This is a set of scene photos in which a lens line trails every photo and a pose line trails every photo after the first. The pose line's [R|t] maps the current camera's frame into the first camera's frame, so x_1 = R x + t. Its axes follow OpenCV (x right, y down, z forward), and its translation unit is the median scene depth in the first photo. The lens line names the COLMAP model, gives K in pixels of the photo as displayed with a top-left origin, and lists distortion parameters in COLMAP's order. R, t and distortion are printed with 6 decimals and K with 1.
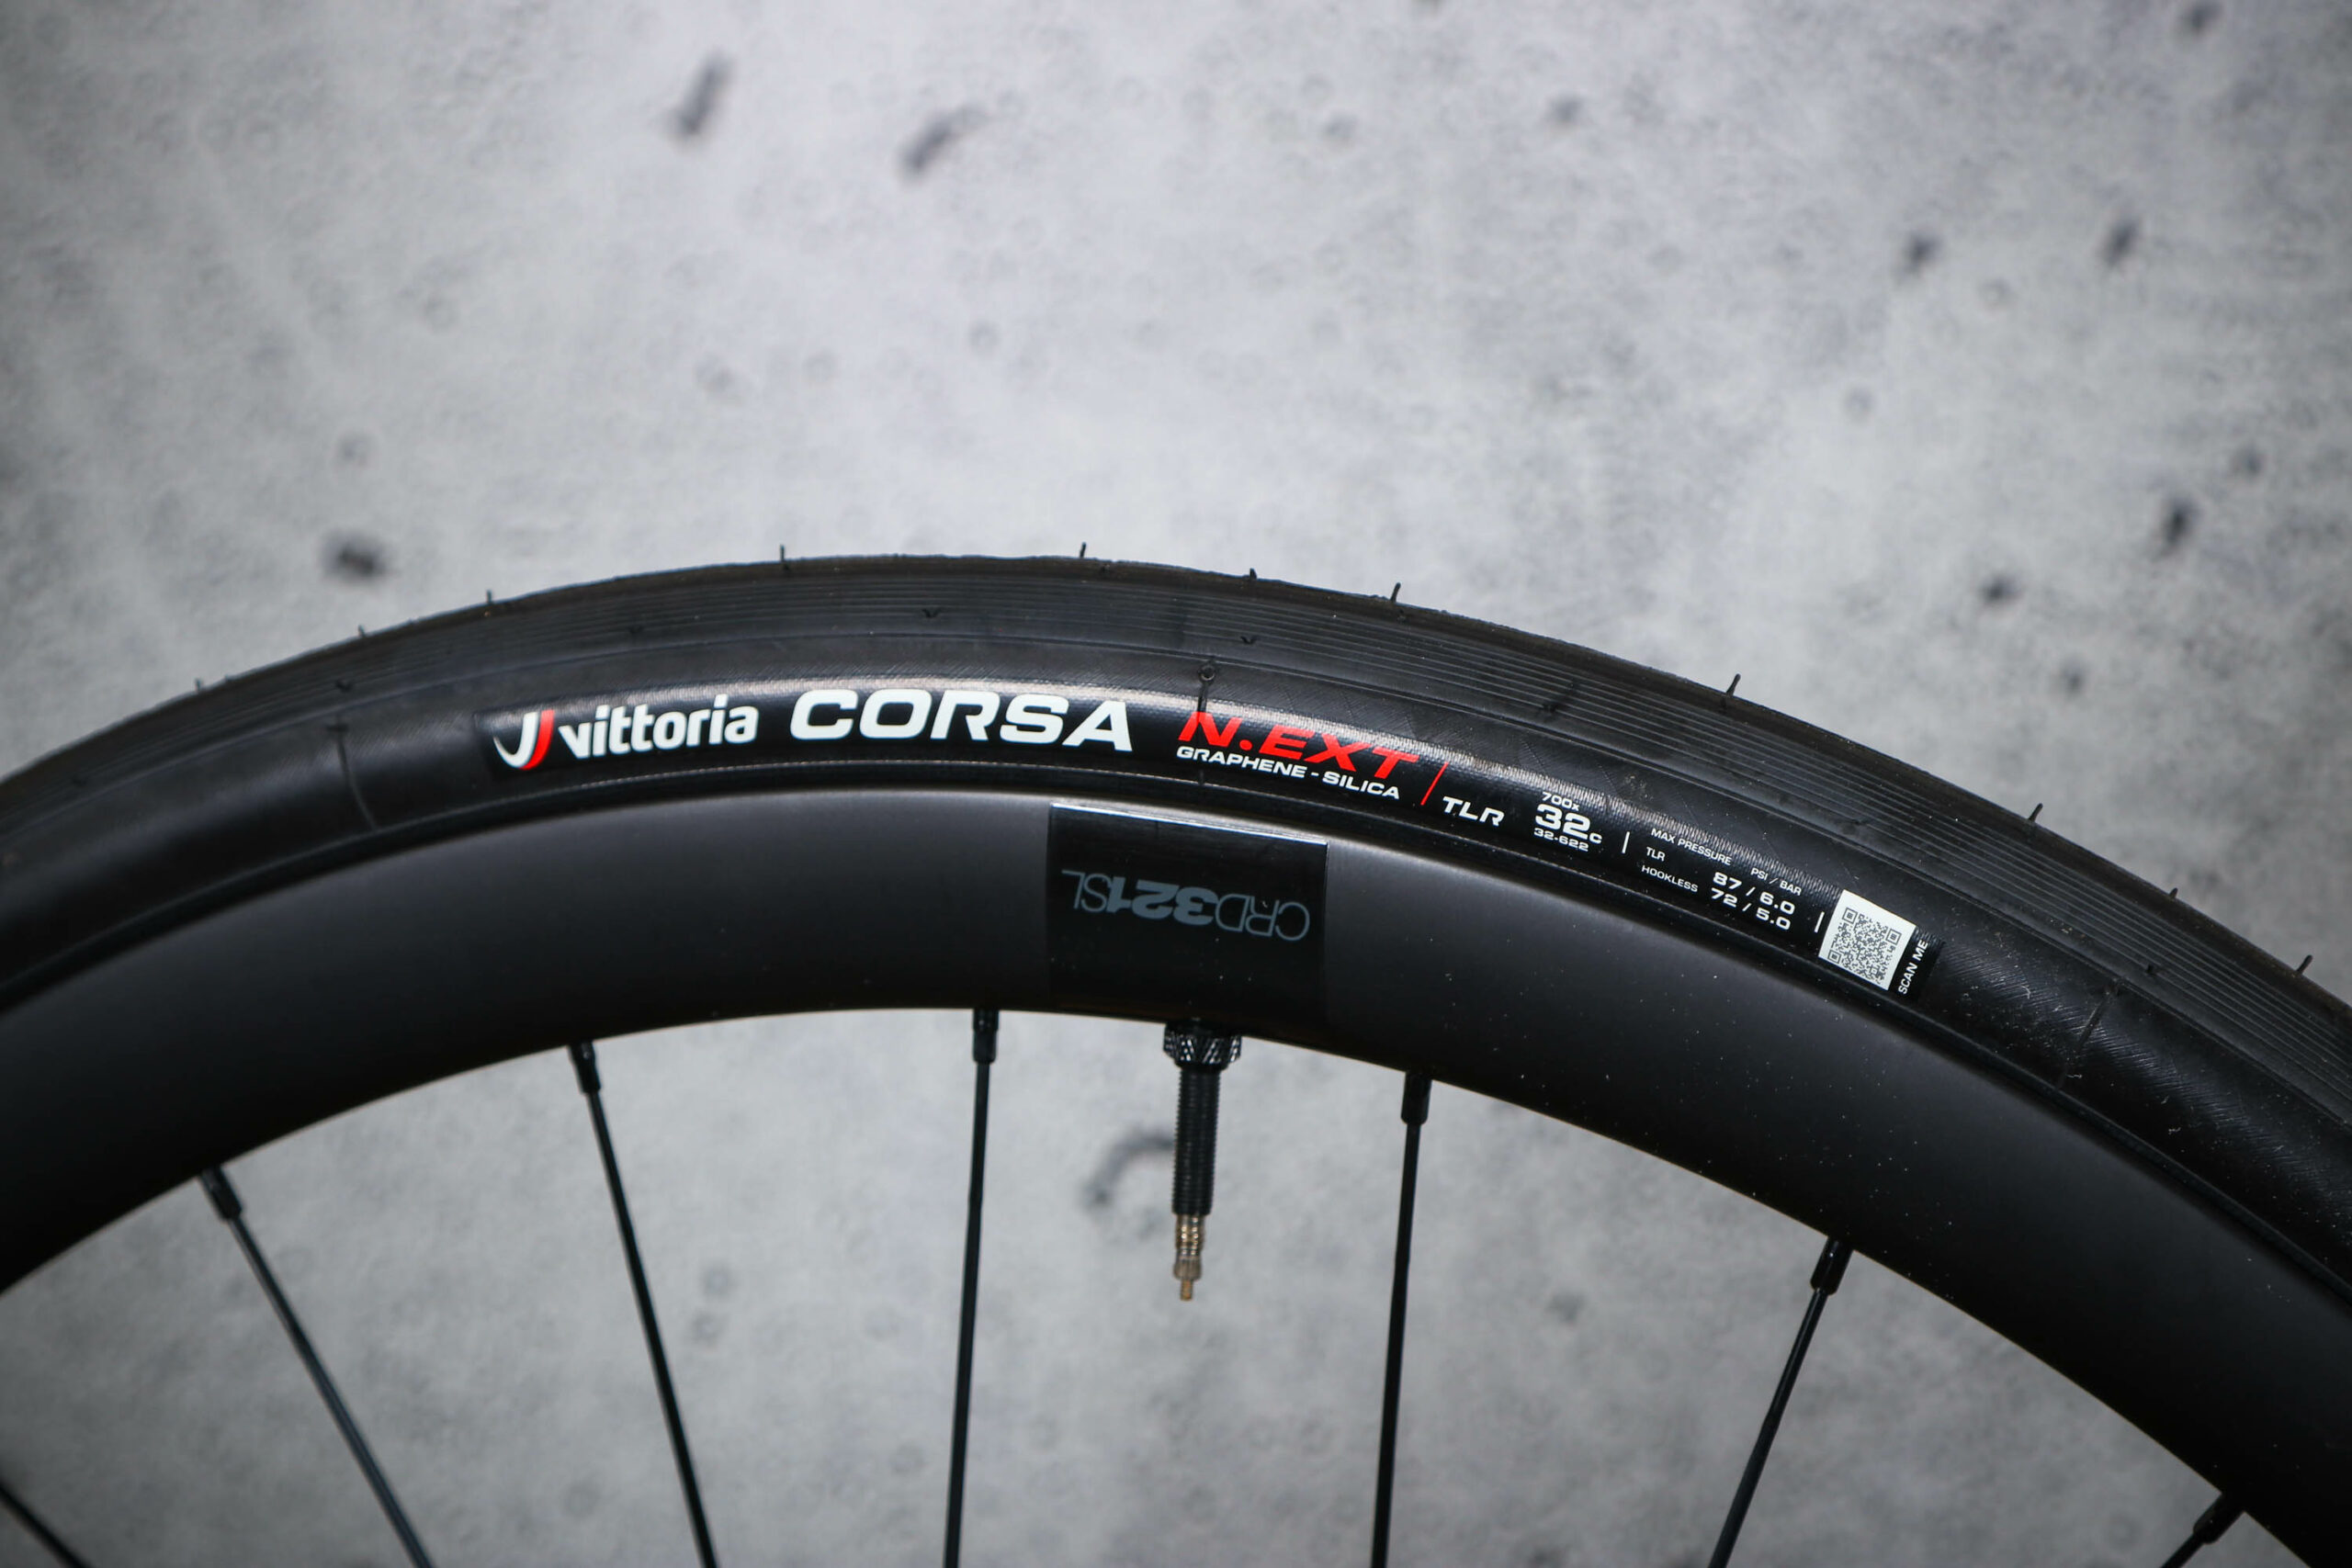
lens RADIAL K [[8036.5, 0, 1175.5], [0, 8036.5, 814.3], [0, 0, 1]] dist [0.370002, 1.248955]
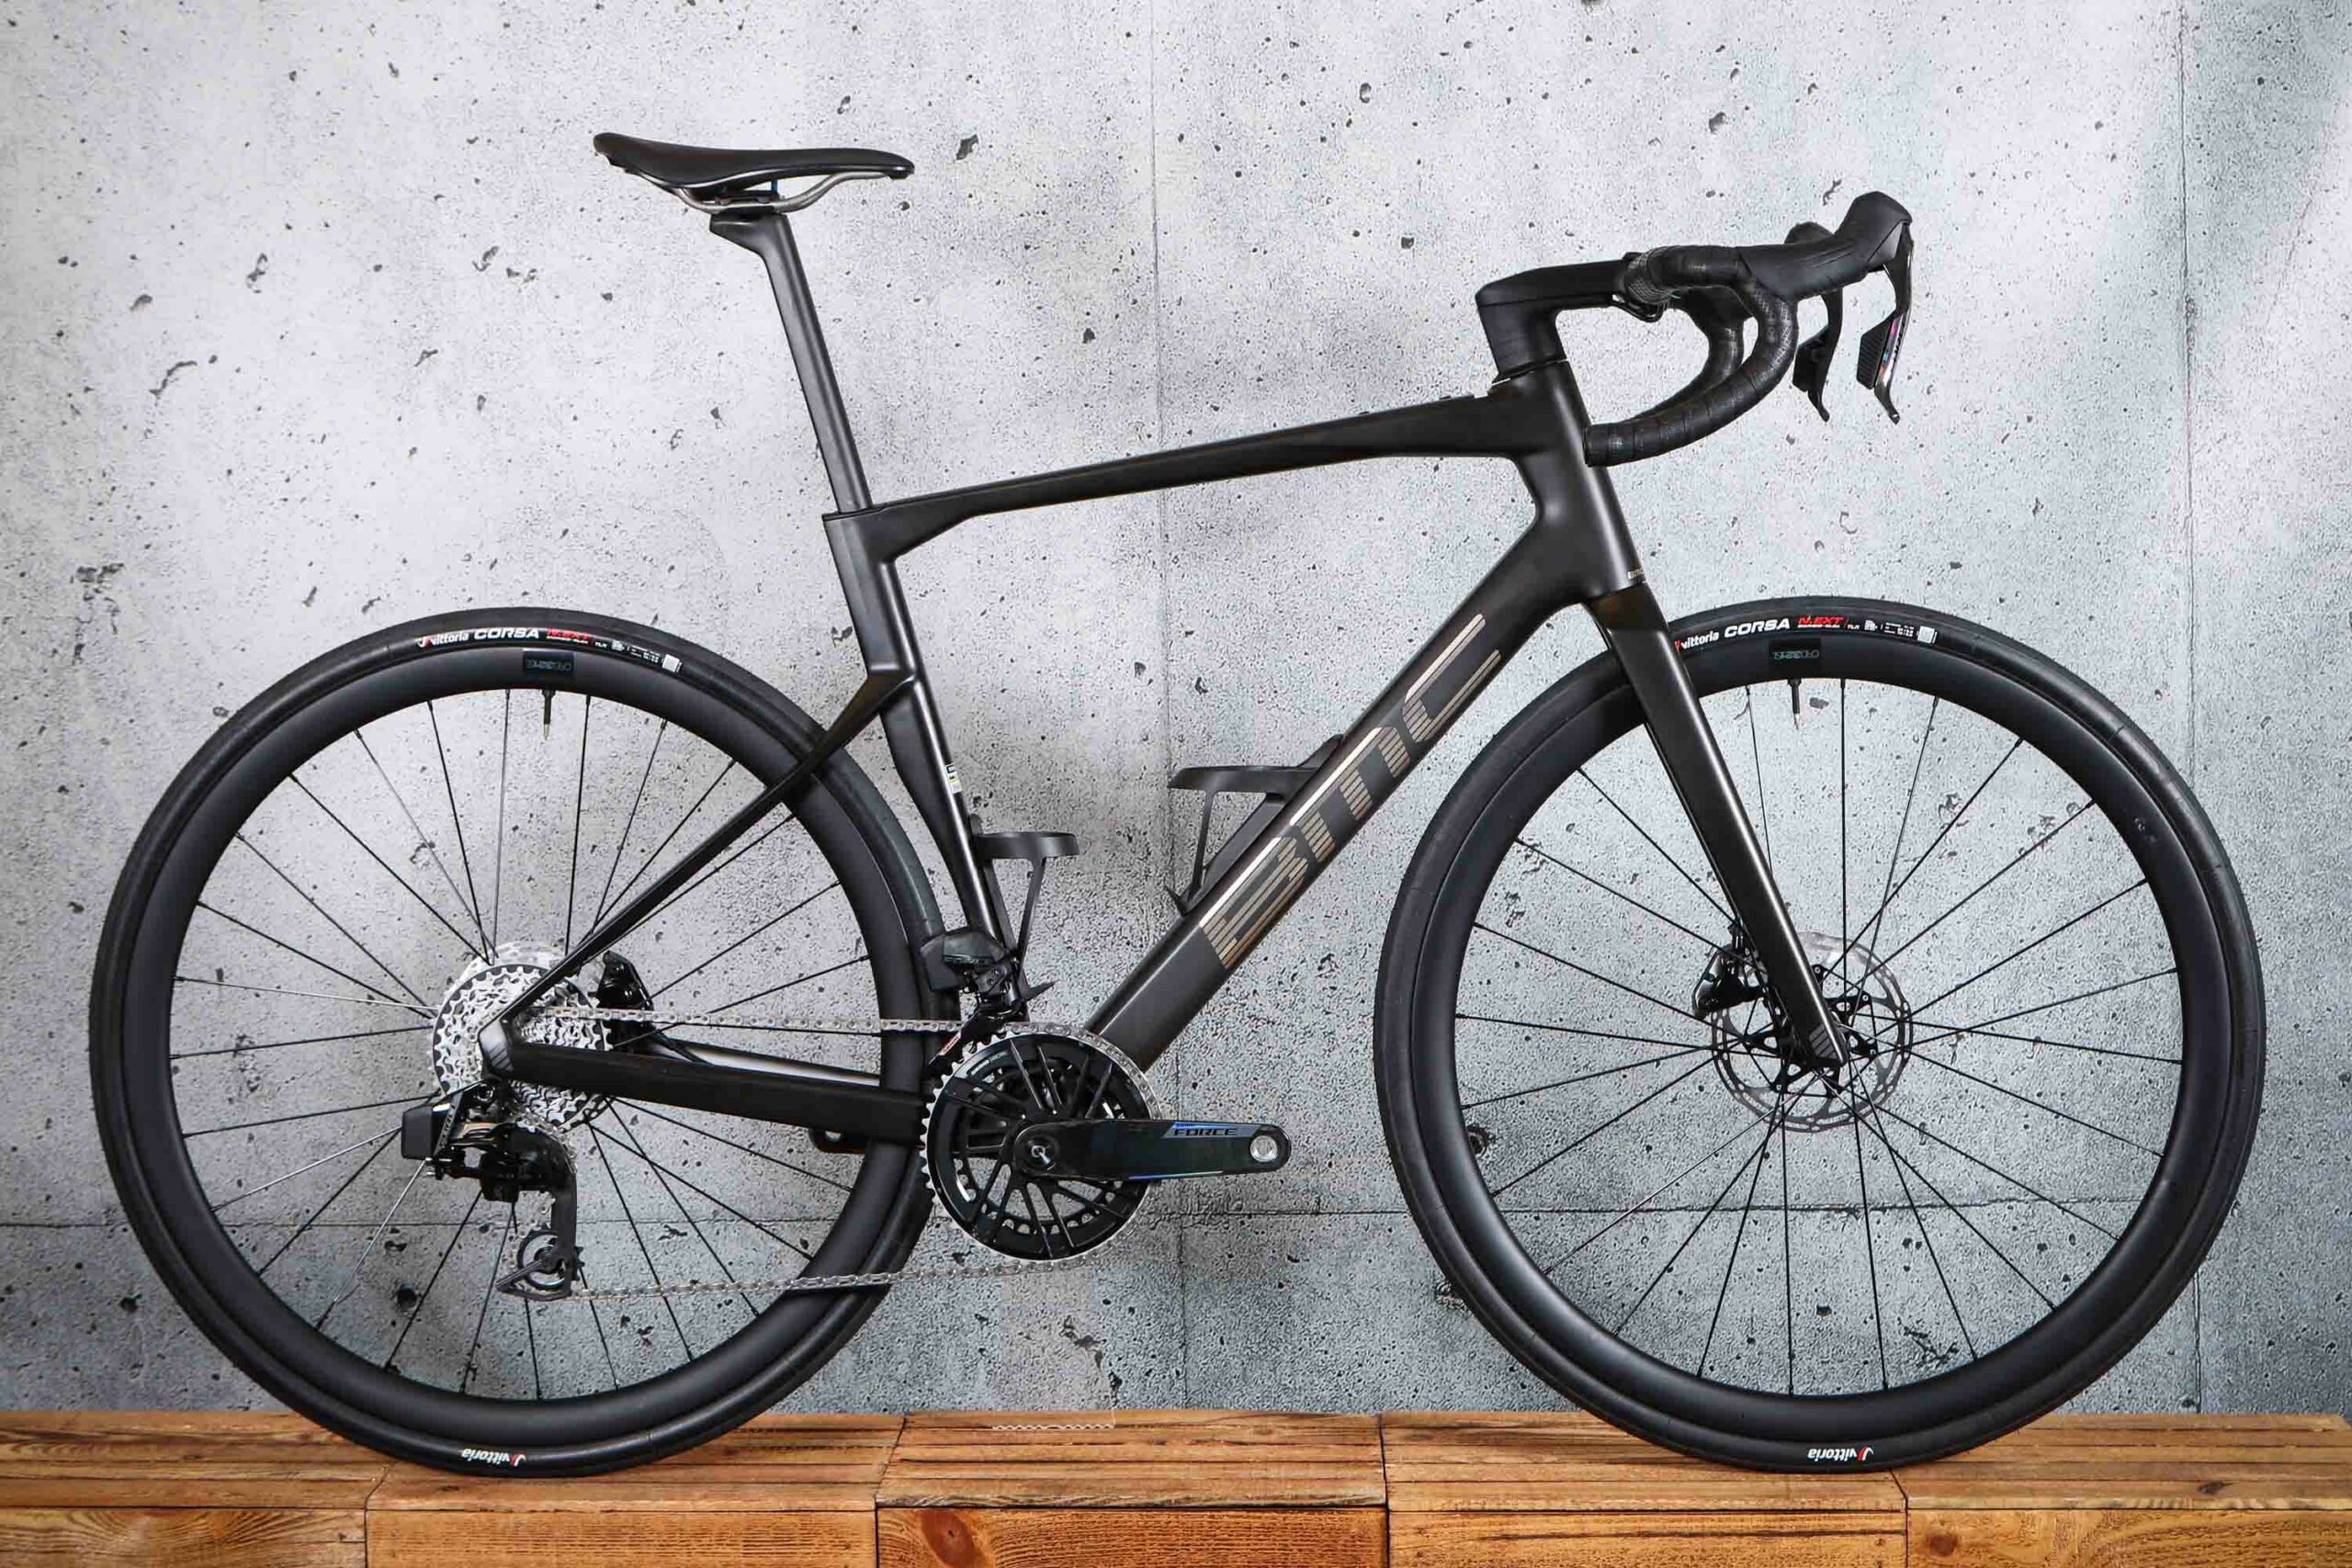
lens RADIAL K [[4277.6, 0, 1123.1], [0, 4277.6, 811.3], [0, 0, 1]] dist [0.016208, 0.182931]
pose [[0.957750, -0.016622, 0.287123, -0.478947], [0.050026, 0.992738, -0.109401, 0.464121], [-0.283219, 0.119142, 0.951626, -1.976293]]
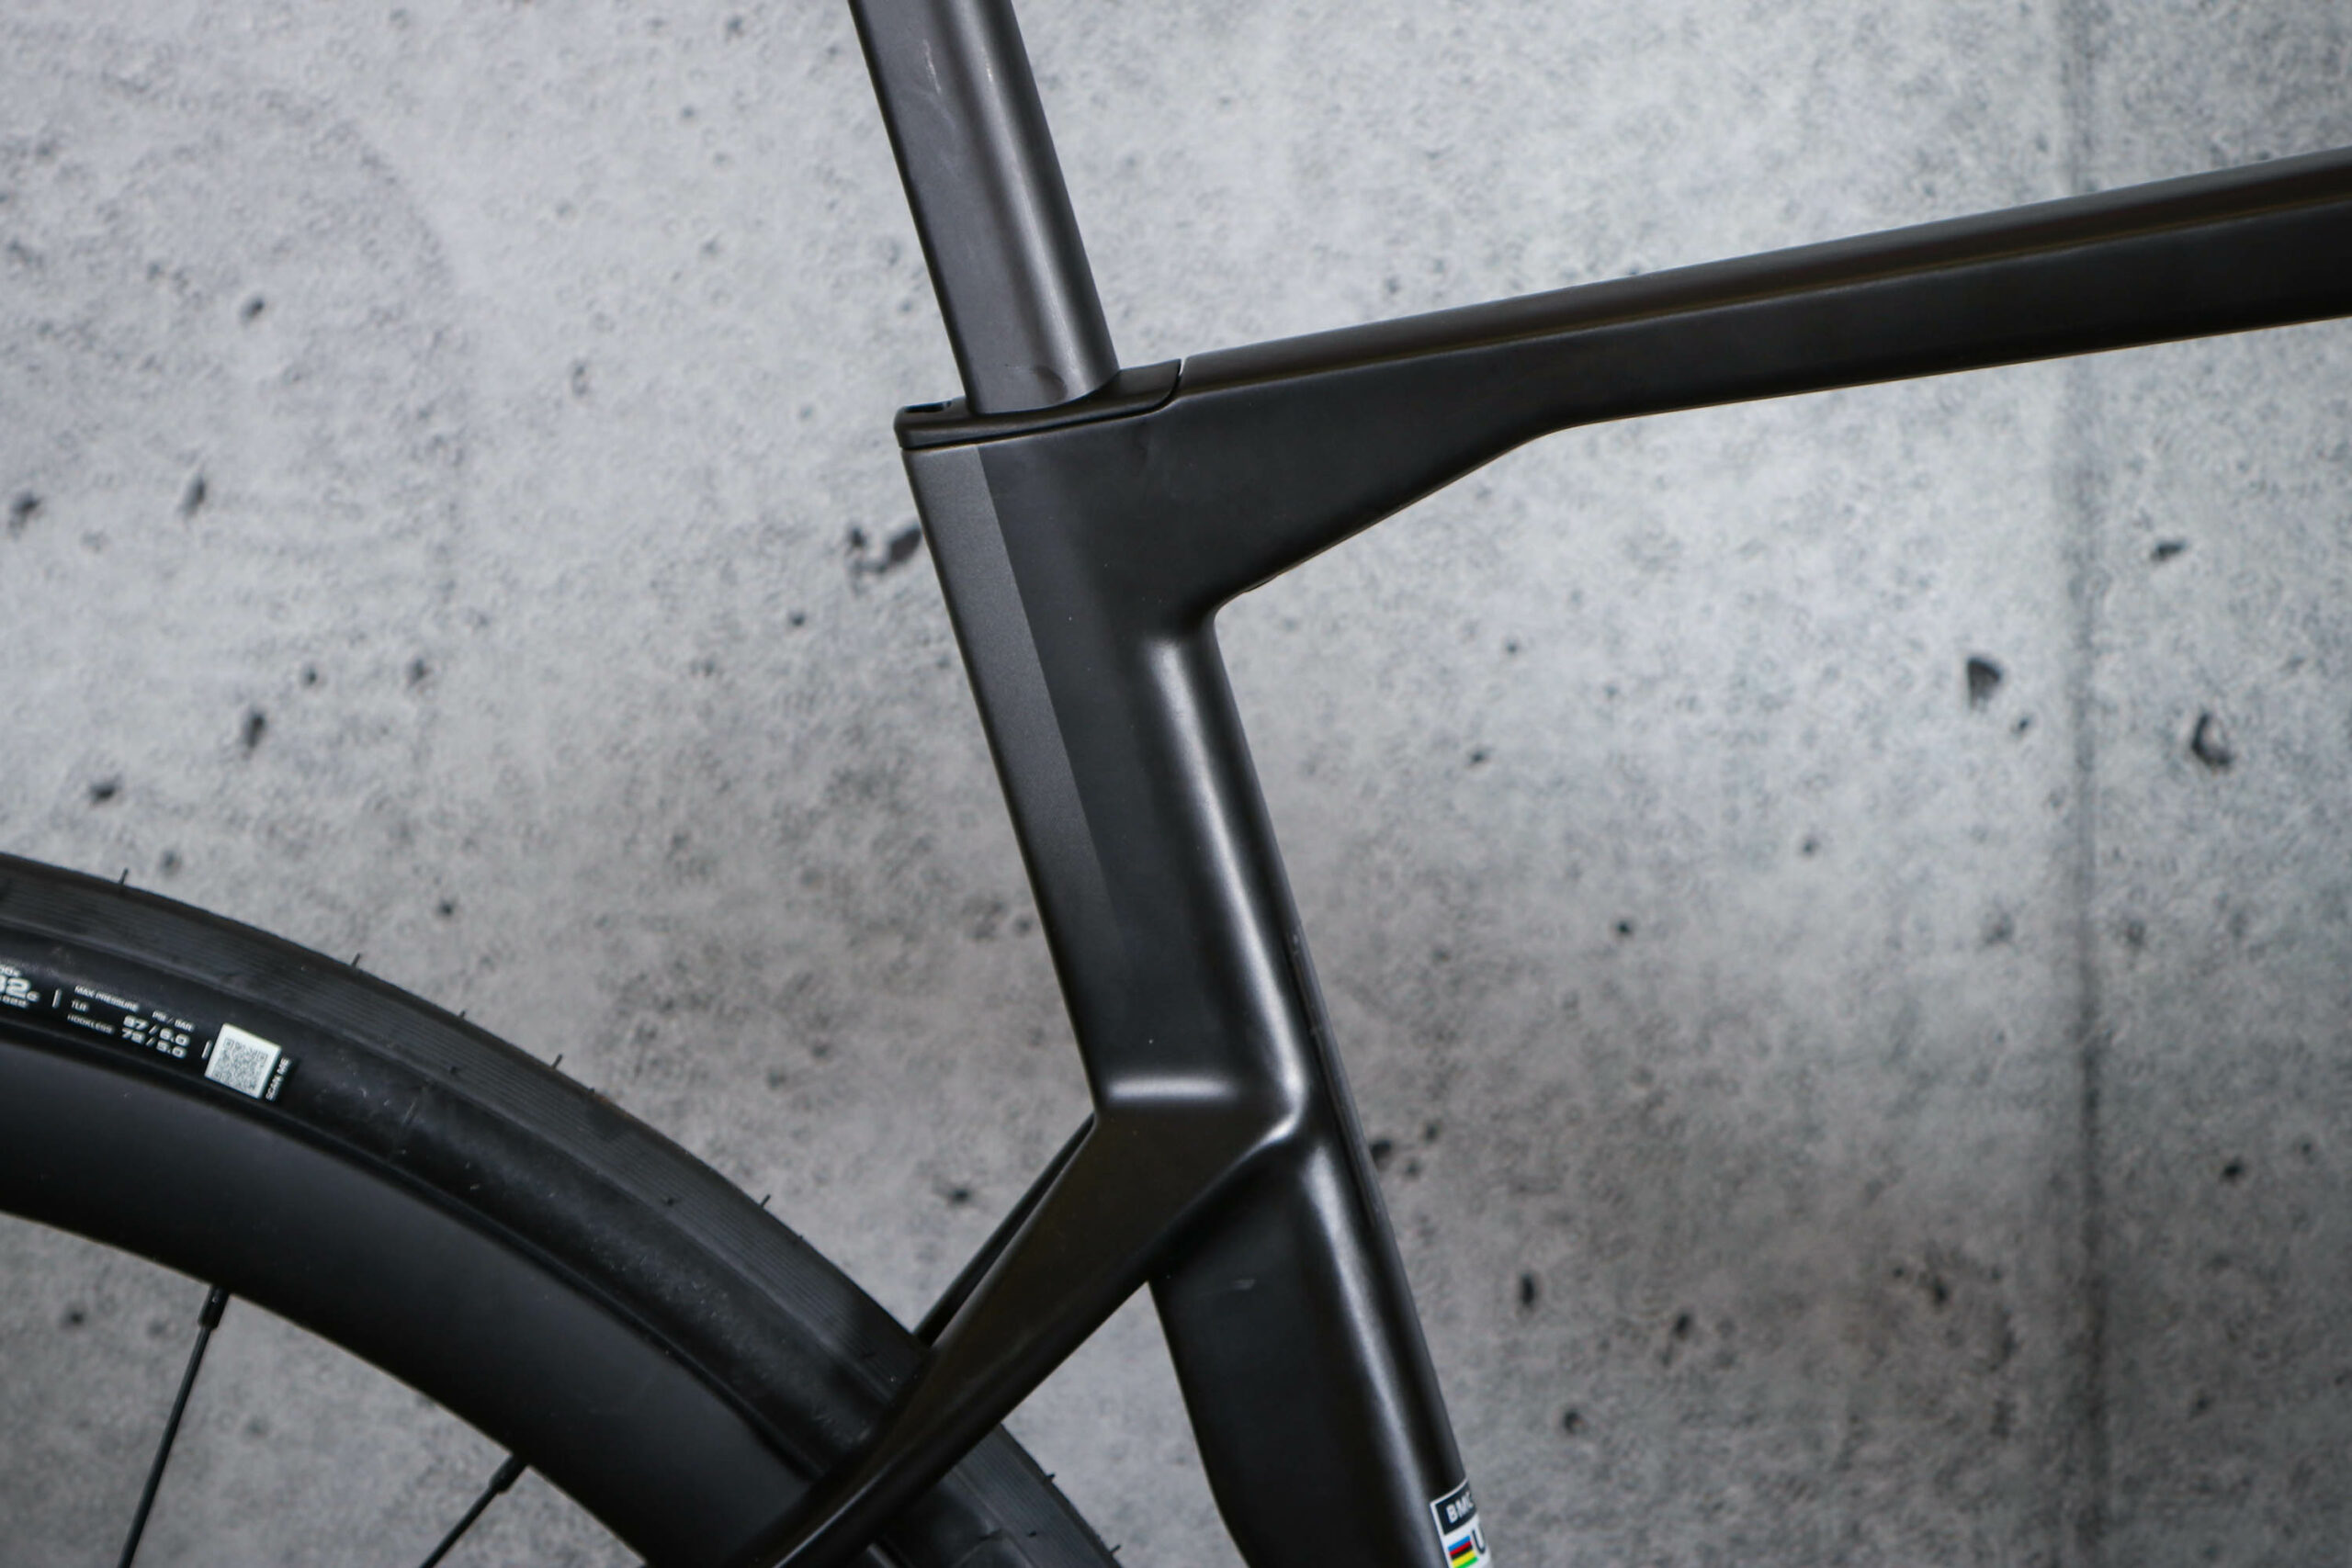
lens RADIAL K [[8699.0, 0, 1162.9], [0, 8699.0, 675.1], [0, 0, 1]] dist [0.343035, -0.277329]
pose [[0.959497, -0.039934, 0.278874, -0.166459], [0.050139, 0.998305, -0.029555, 0.002017], [-0.277221, 0.042341, 0.959873, -0.434838]]
